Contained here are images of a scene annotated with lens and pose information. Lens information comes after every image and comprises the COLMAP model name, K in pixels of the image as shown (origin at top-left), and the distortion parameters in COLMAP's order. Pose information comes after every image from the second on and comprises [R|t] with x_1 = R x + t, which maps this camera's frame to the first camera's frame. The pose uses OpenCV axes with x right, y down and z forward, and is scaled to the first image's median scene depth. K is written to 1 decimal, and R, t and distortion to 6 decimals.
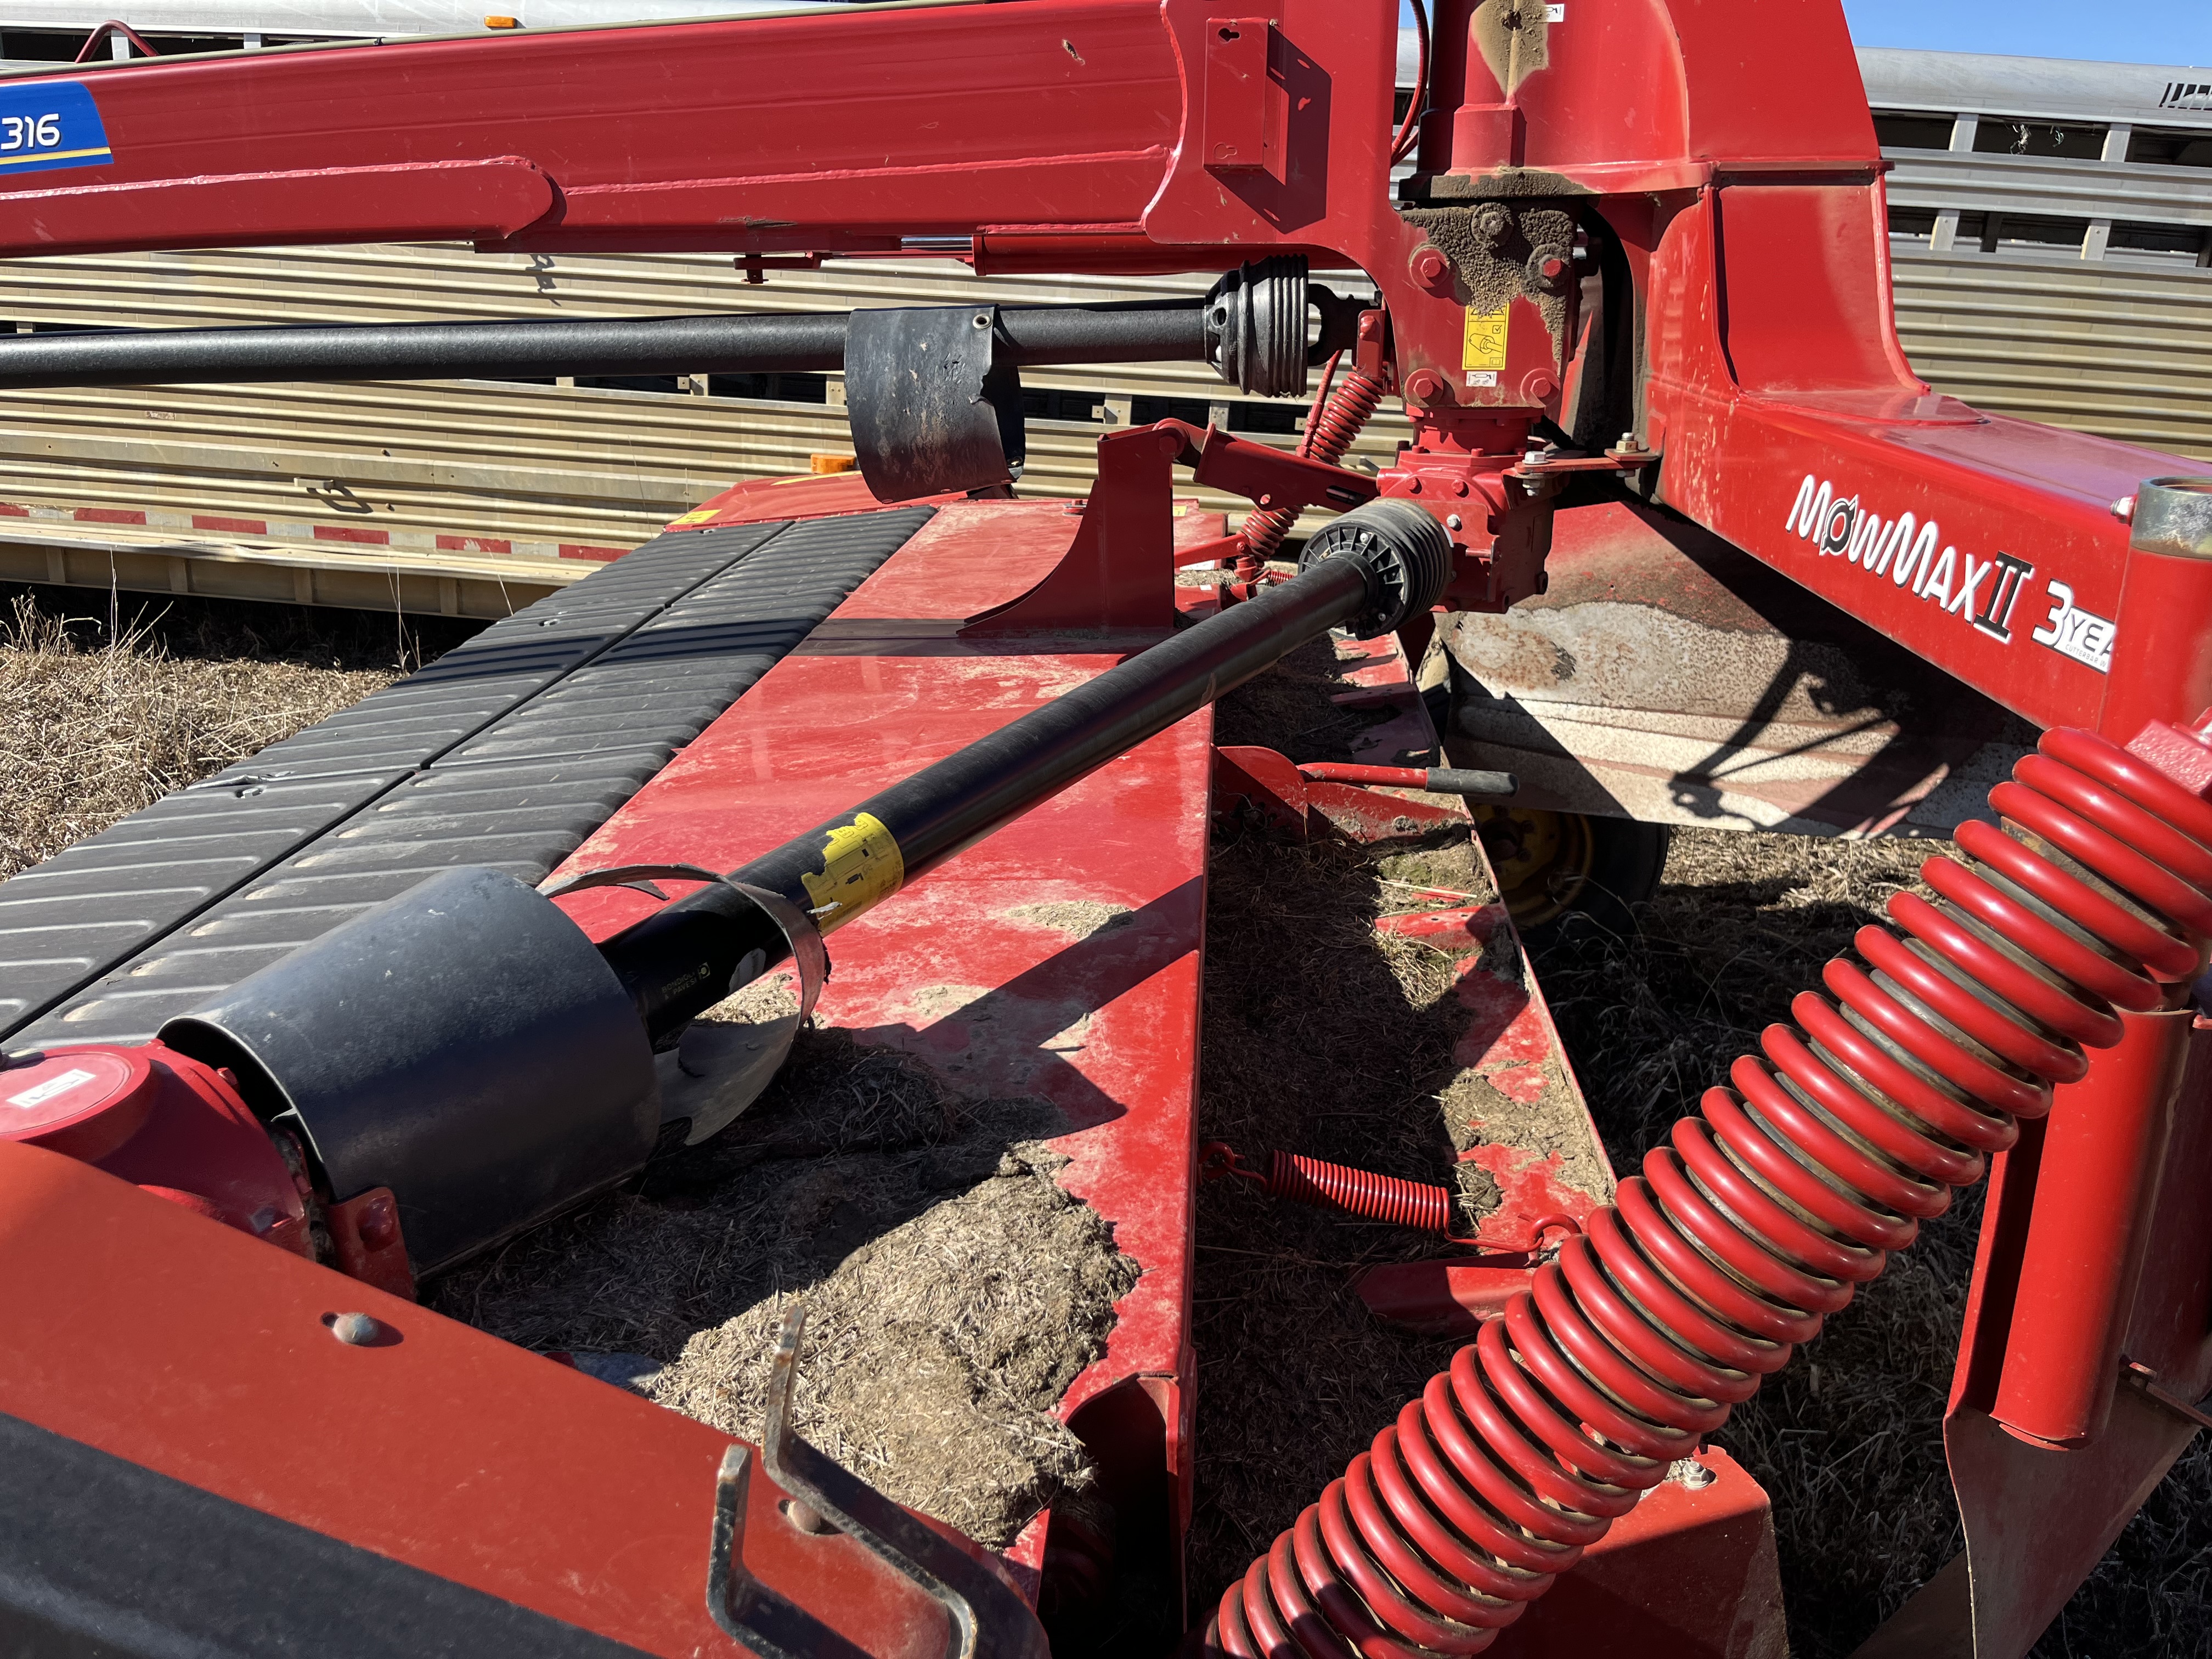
lens RADIAL K [[1697.1, 0, 1081.8], [0, 1697.1, 827.0], [0, 0, 1]] dist [0.059316, -0.090729]
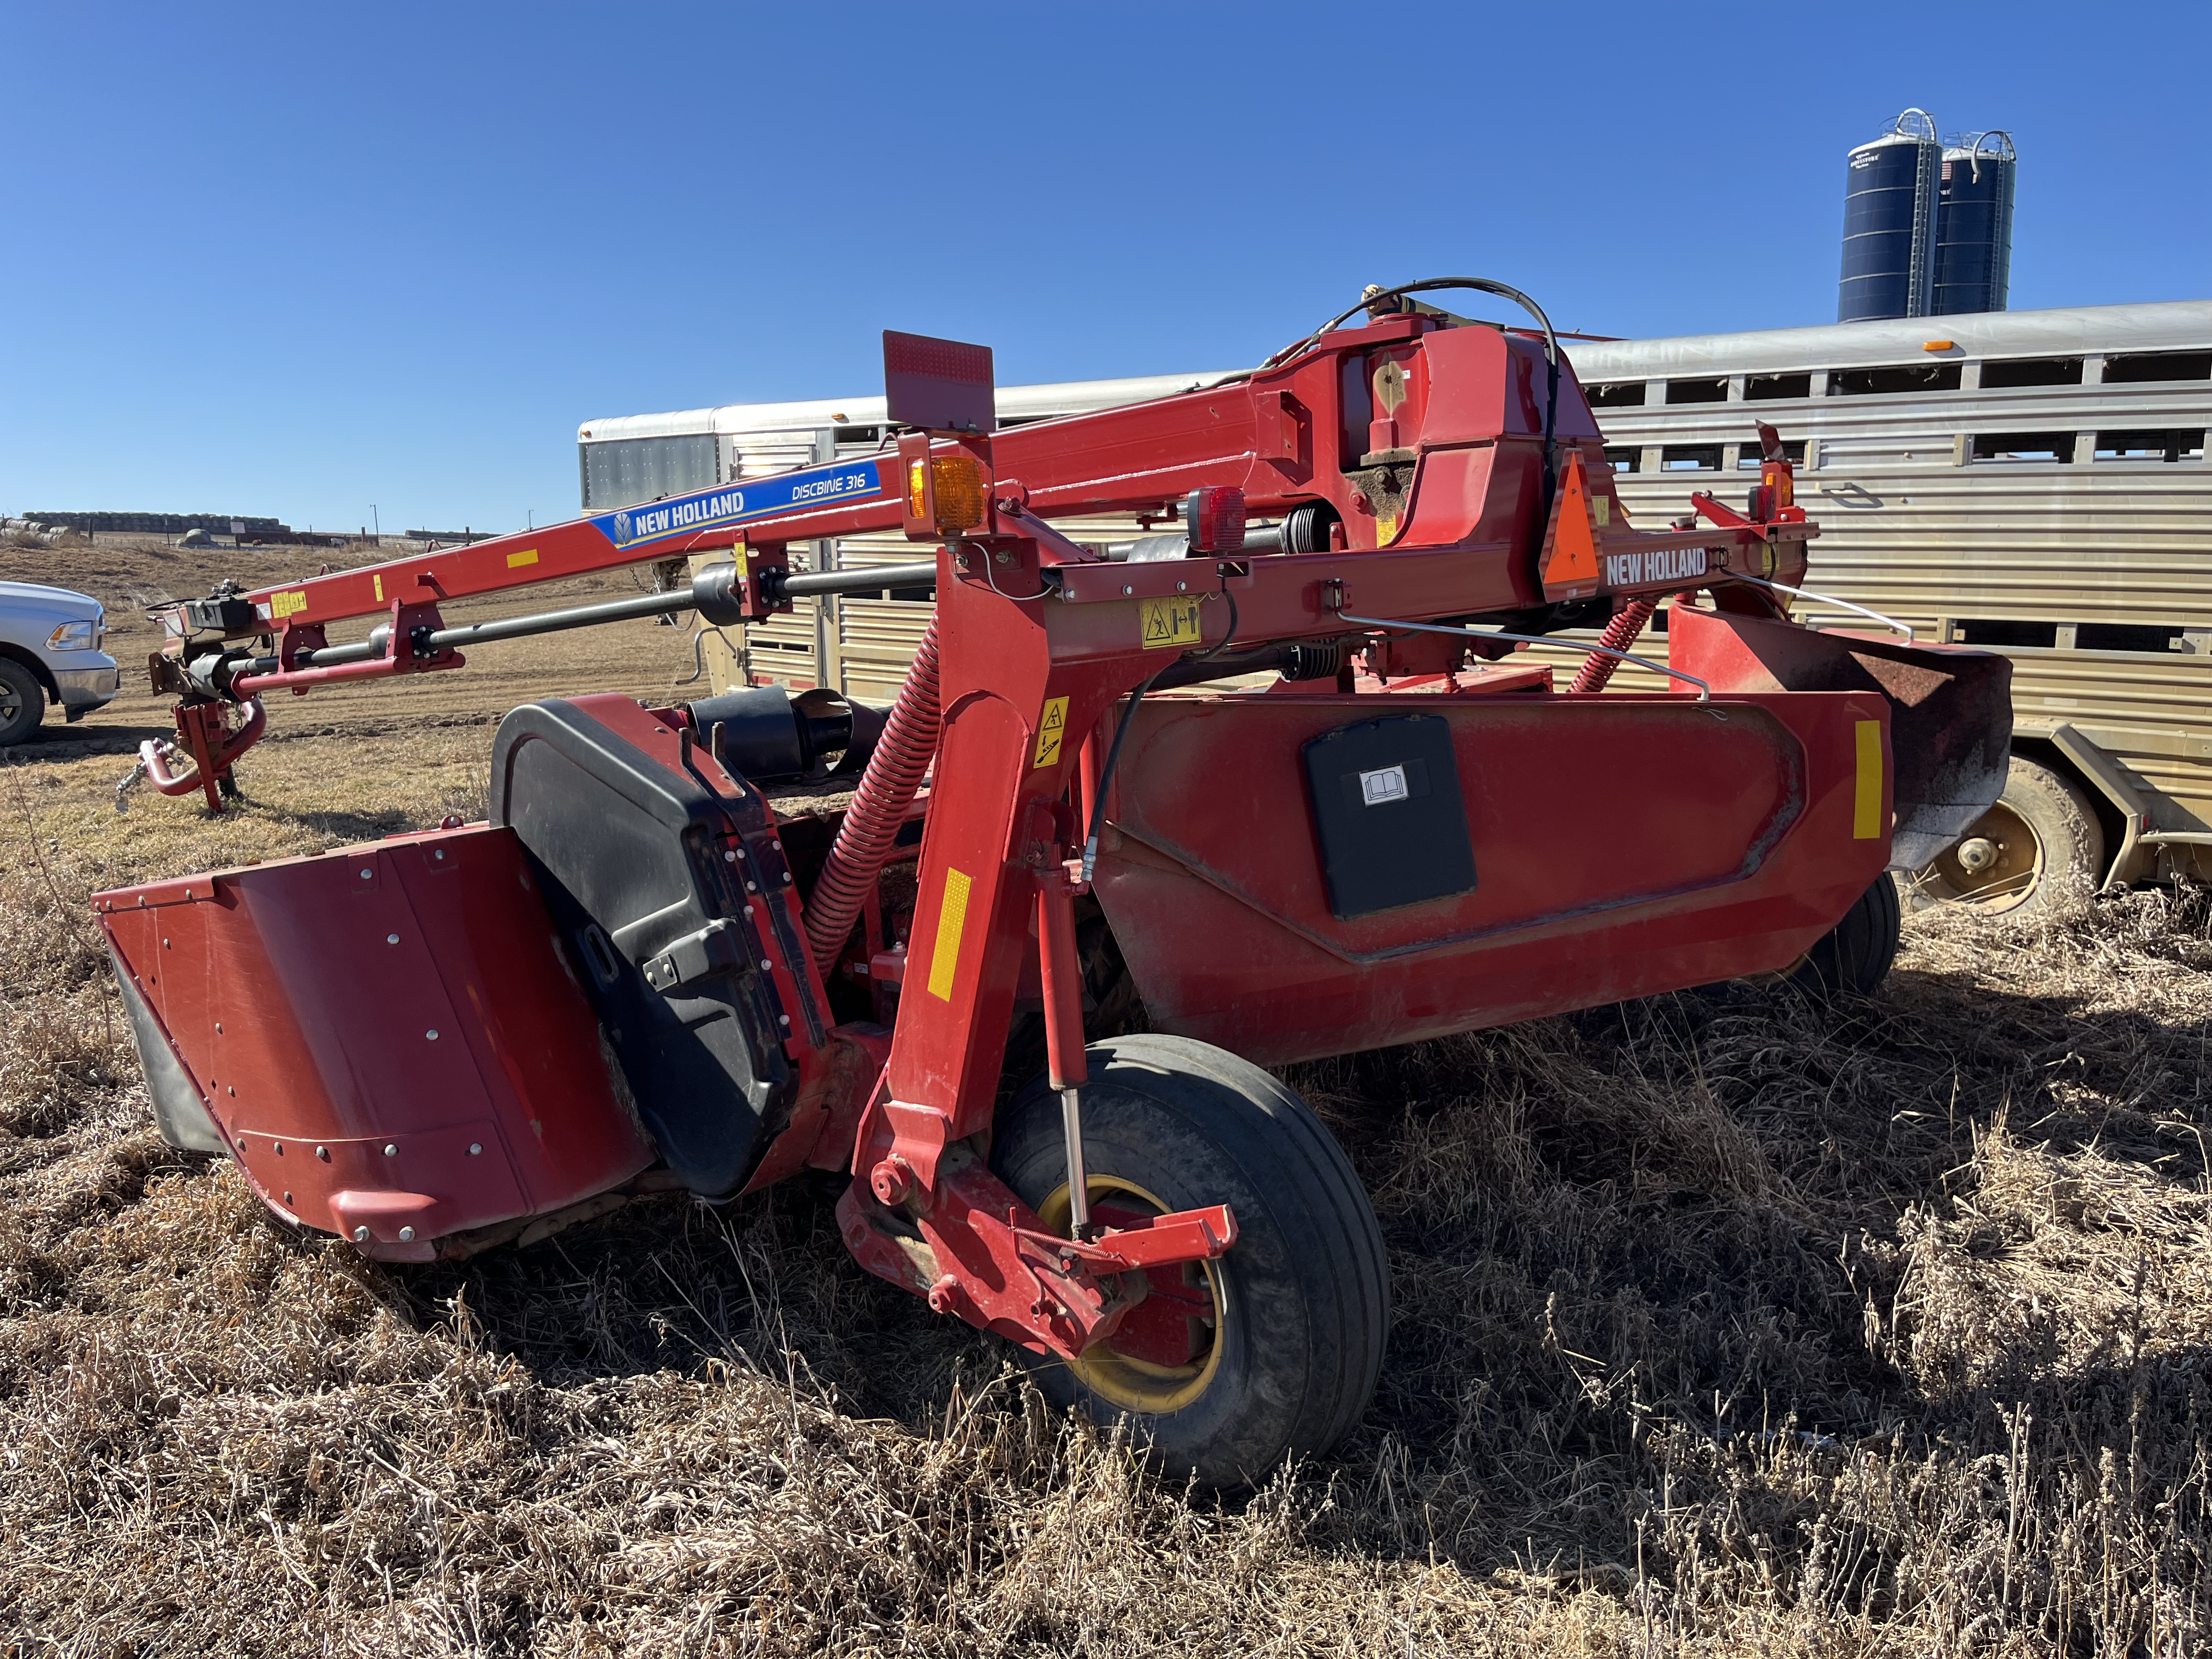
lens RADIAL K [[1697.1, 0, 1068.4], [0, 1697.1, 806.6], [0, 0, 1]] dist [0.059316, -0.090729]
pose [[0.824382, 0.039215, -0.564674, 1.008923], [-0.135654, 0.982212, -0.129833, 0.307345], [0.549539, 0.183632, 0.815038, -0.689727]]
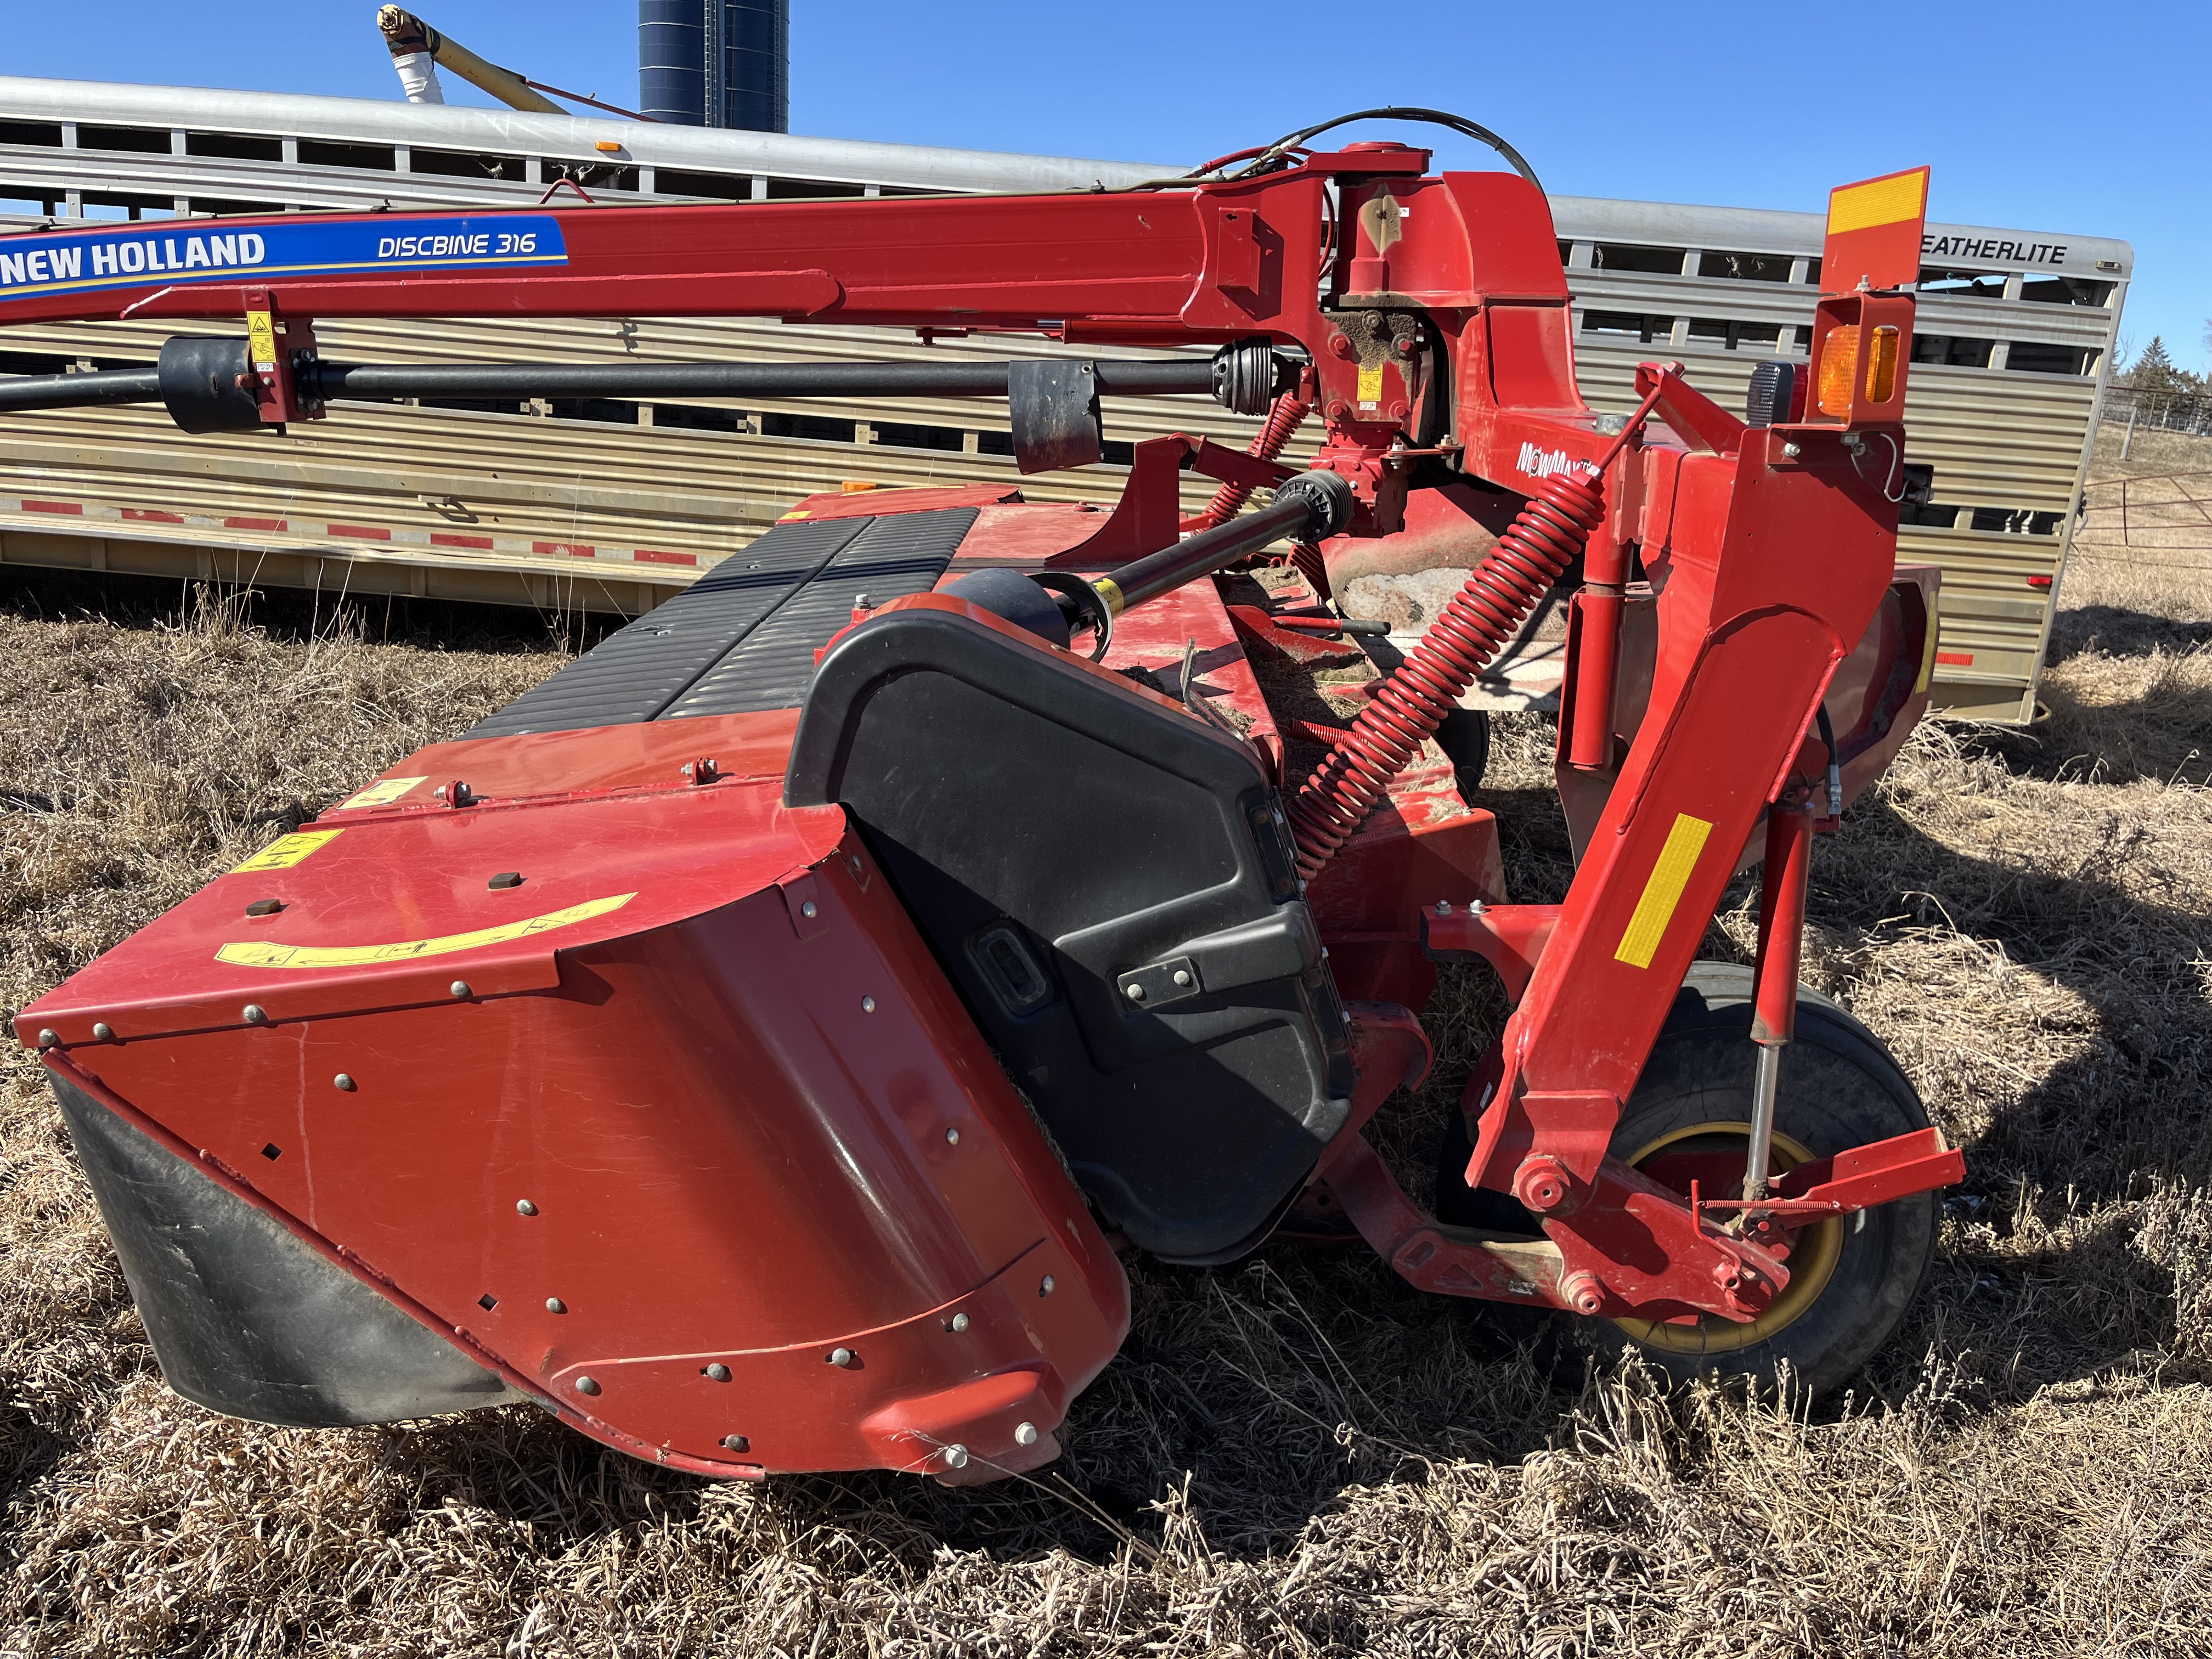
lens RADIAL K [[1697.1, 0, 1114.5], [0, 1697.1, 810.2], [0, 0, 1]] dist [0.059316, -0.090729]
pose [[0.995424, -0.002735, 0.095517, -0.202850], [0.007719, 0.998625, -0.051843, 0.251975], [-0.095243, 0.052343, 0.994077, -0.732053]]
